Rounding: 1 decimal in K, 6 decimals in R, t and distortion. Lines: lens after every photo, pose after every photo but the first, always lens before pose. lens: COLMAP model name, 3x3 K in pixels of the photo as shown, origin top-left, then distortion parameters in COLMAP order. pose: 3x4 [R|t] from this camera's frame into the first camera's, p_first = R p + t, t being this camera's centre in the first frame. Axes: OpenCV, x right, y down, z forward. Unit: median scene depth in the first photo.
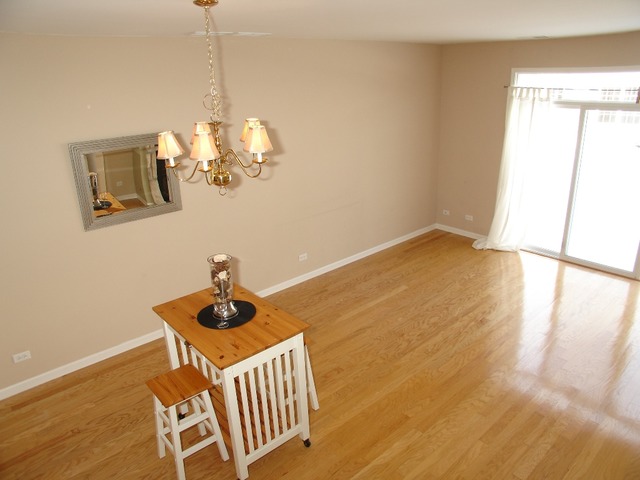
lens RADIAL K [[458.4, 0, 320.0], [0, 458.4, 240.0], [0, 0, 1]] dist [-0.160411, 0.084769]
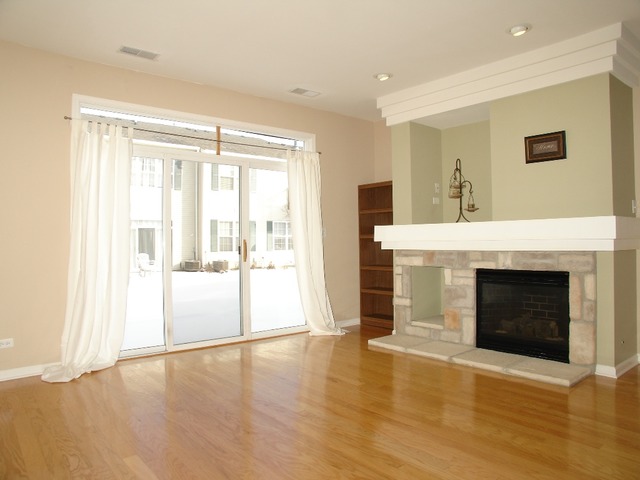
lens RADIAL K [[458.4, 0, 320.0], [0, 458.4, 240.0], [0, 0, 1]] dist [-0.160411, 0.084769]
pose [[0.022857, 0.047324, 0.998618, -0.309582], [0.352628, 0.934298, -0.052347, -0.011584], [-0.935484, 0.353337, 0.004667, 0.971672]]
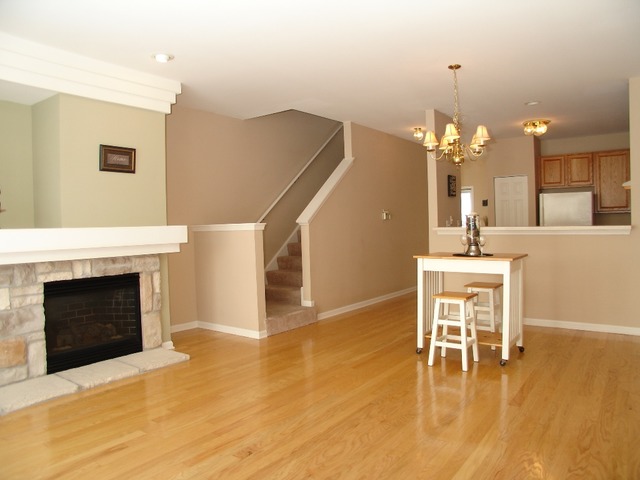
lens RADIAL K [[458.4, 0, 320.0], [0, 458.4, 240.0], [0, 0, 1]] dist [-0.160411, 0.084769]
pose [[-0.974156, 0.074866, -0.213106, 0.407213], [-0.010519, 0.927413, 0.373892, -0.288488], [0.225629, 0.366471, -0.902657, 1.543723]]
